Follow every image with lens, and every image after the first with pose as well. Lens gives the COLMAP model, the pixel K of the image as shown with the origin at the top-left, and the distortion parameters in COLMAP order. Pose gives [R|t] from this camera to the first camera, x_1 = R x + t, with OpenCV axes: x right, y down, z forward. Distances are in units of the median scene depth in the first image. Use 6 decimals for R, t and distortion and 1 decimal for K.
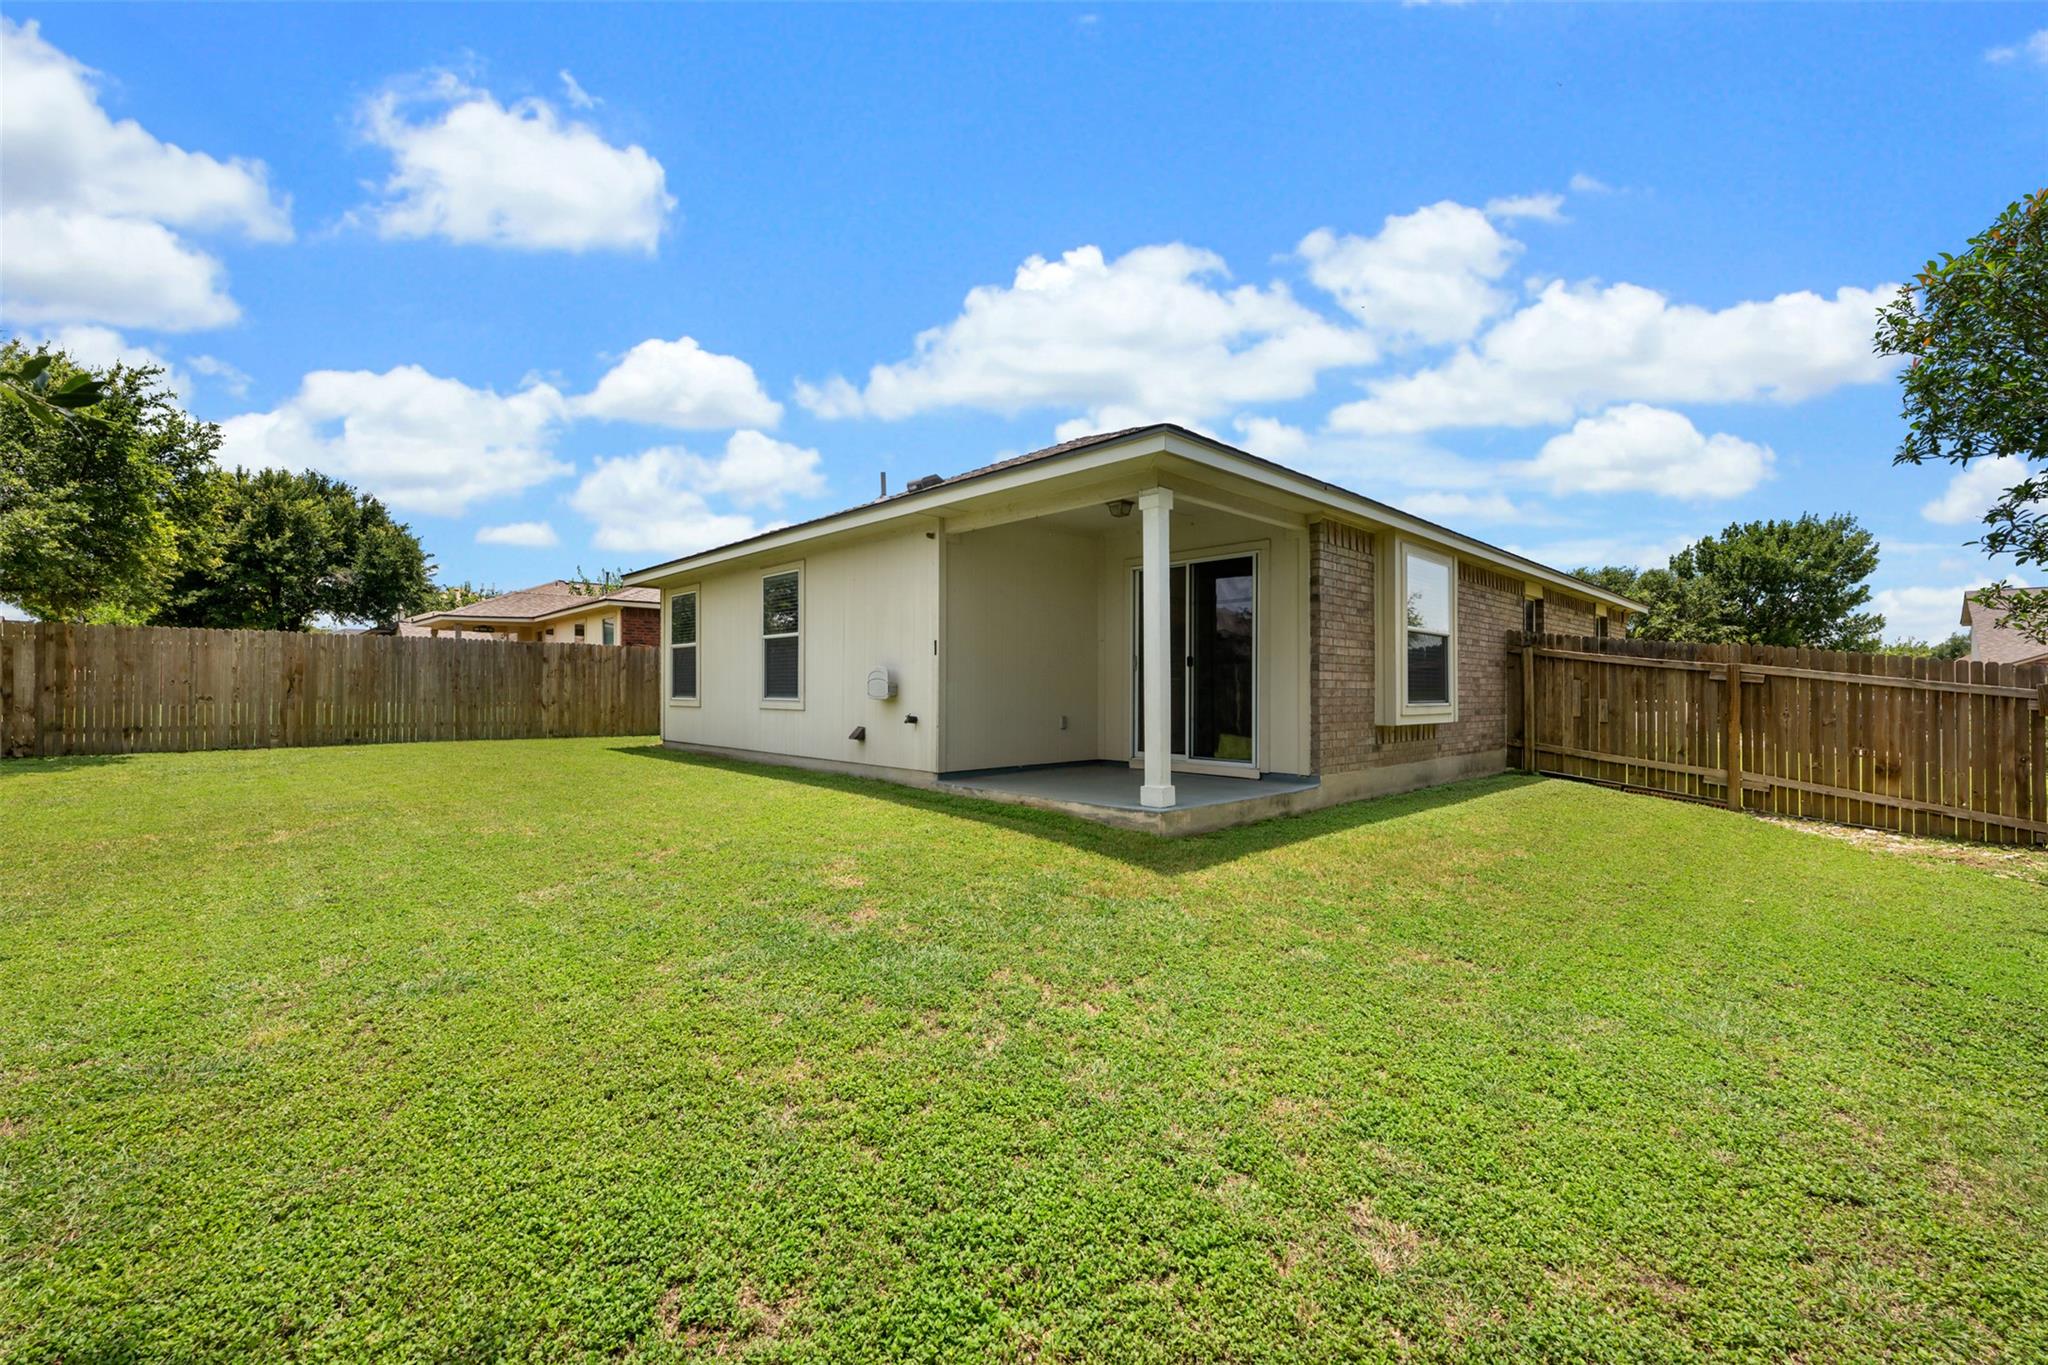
lens RADIAL K [[810.0, 0, 1011.4], [0, 810.0, 685.3], [0, 0, 1]] dist [-0.001549, -0.000150]
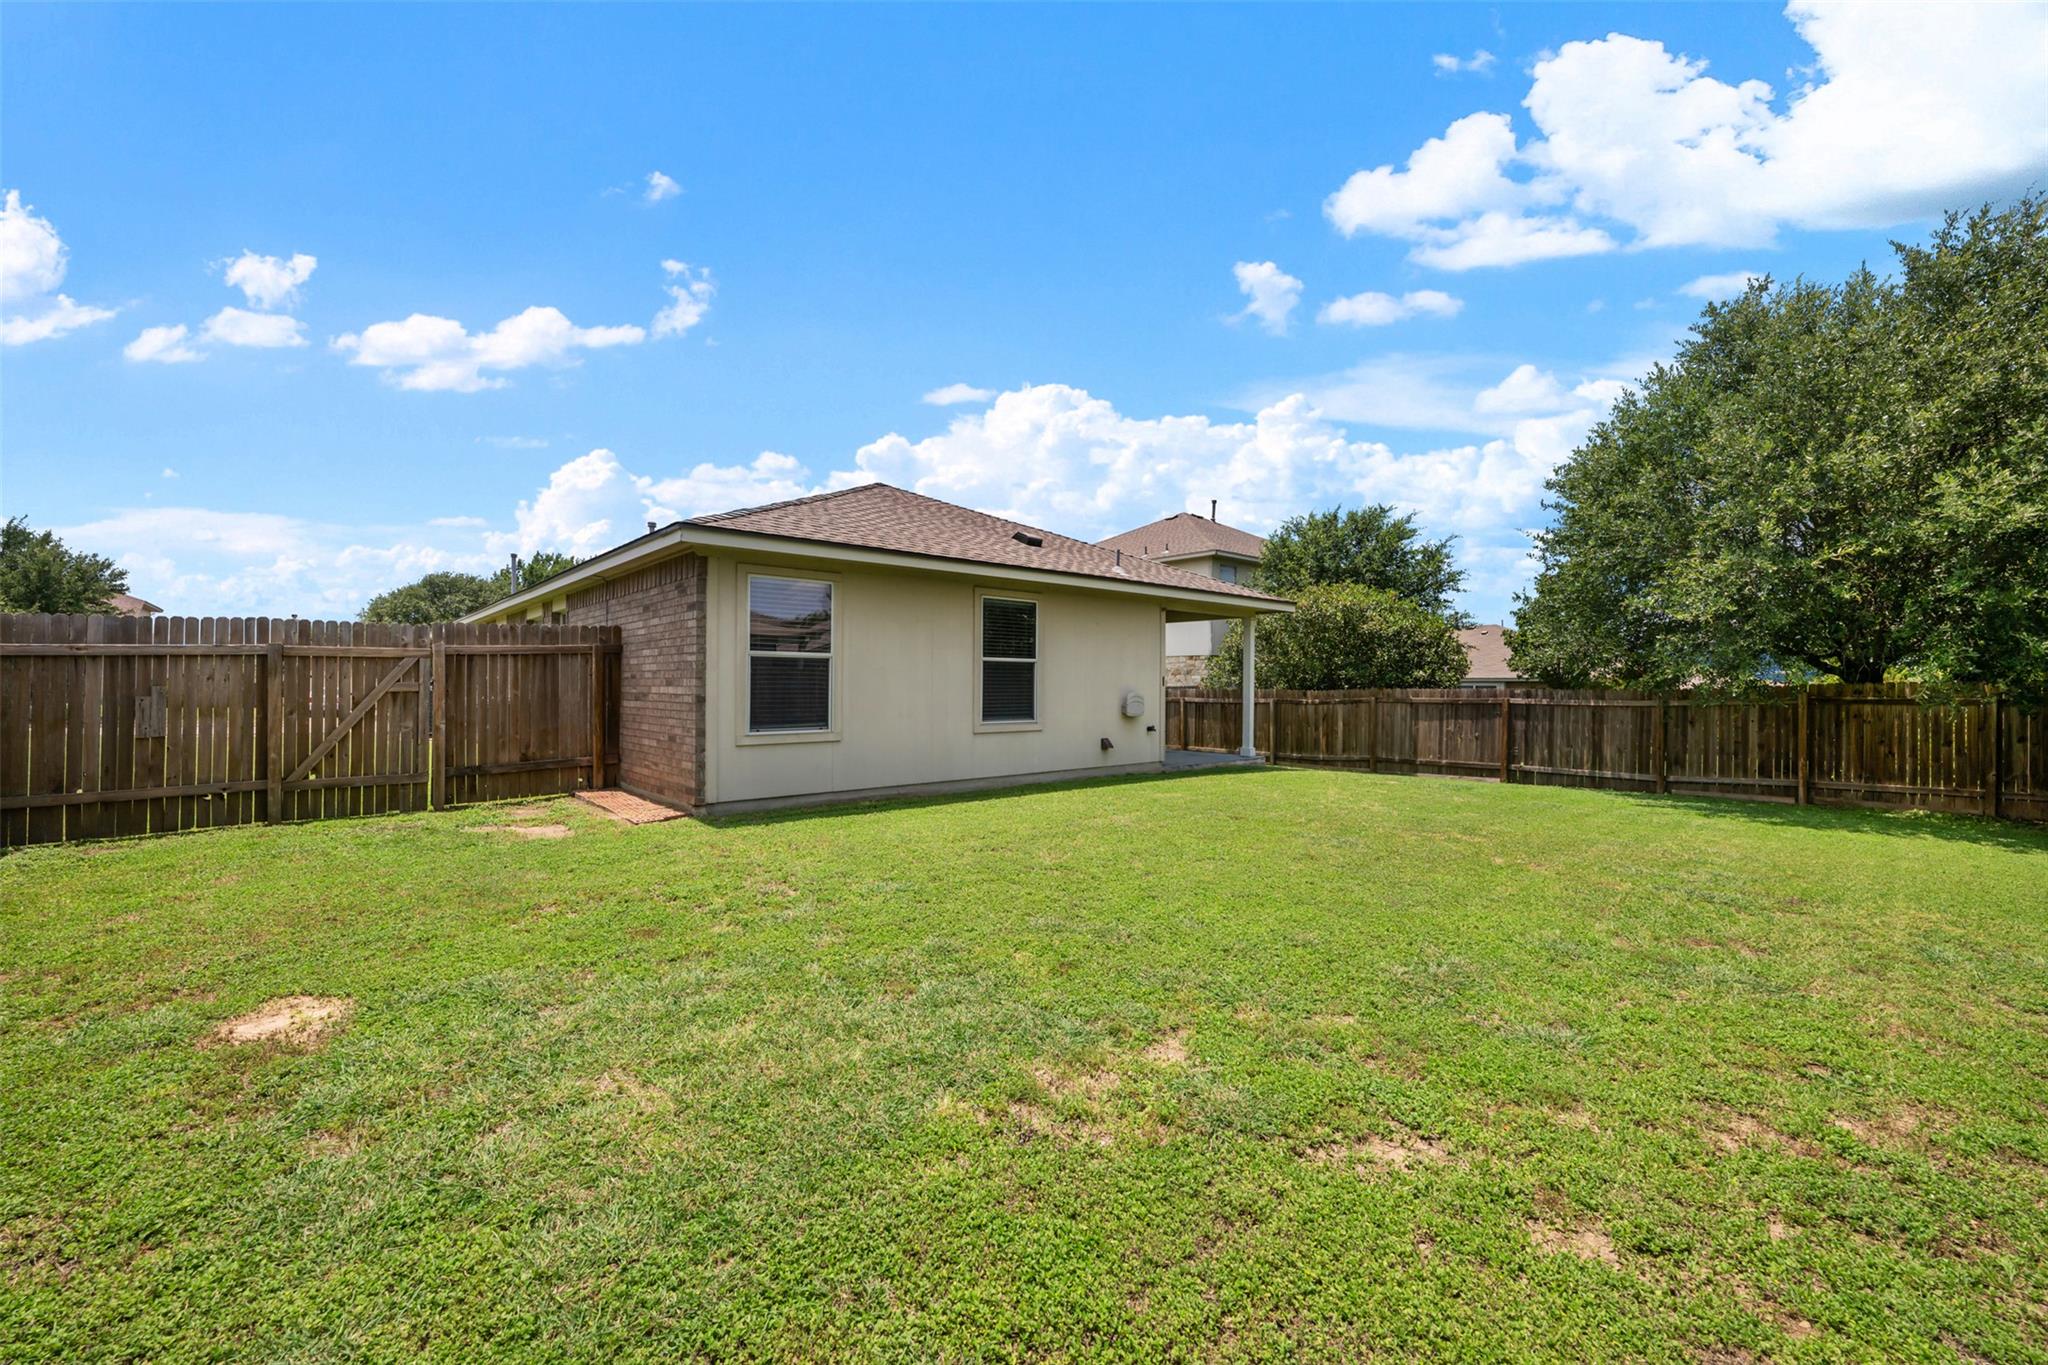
lens RADIAL K [[810.0, 0, 1024.0], [0, 810.0, 679.9], [0, 0, 1]] dist [-0.001549, -0.000150]
pose [[0.026569, 0.000703, 0.999647, -1.532039], [-0.003868, 0.999992, -0.000600, -0.044243], [-0.999639, -0.003851, 0.026572, 1.099723]]
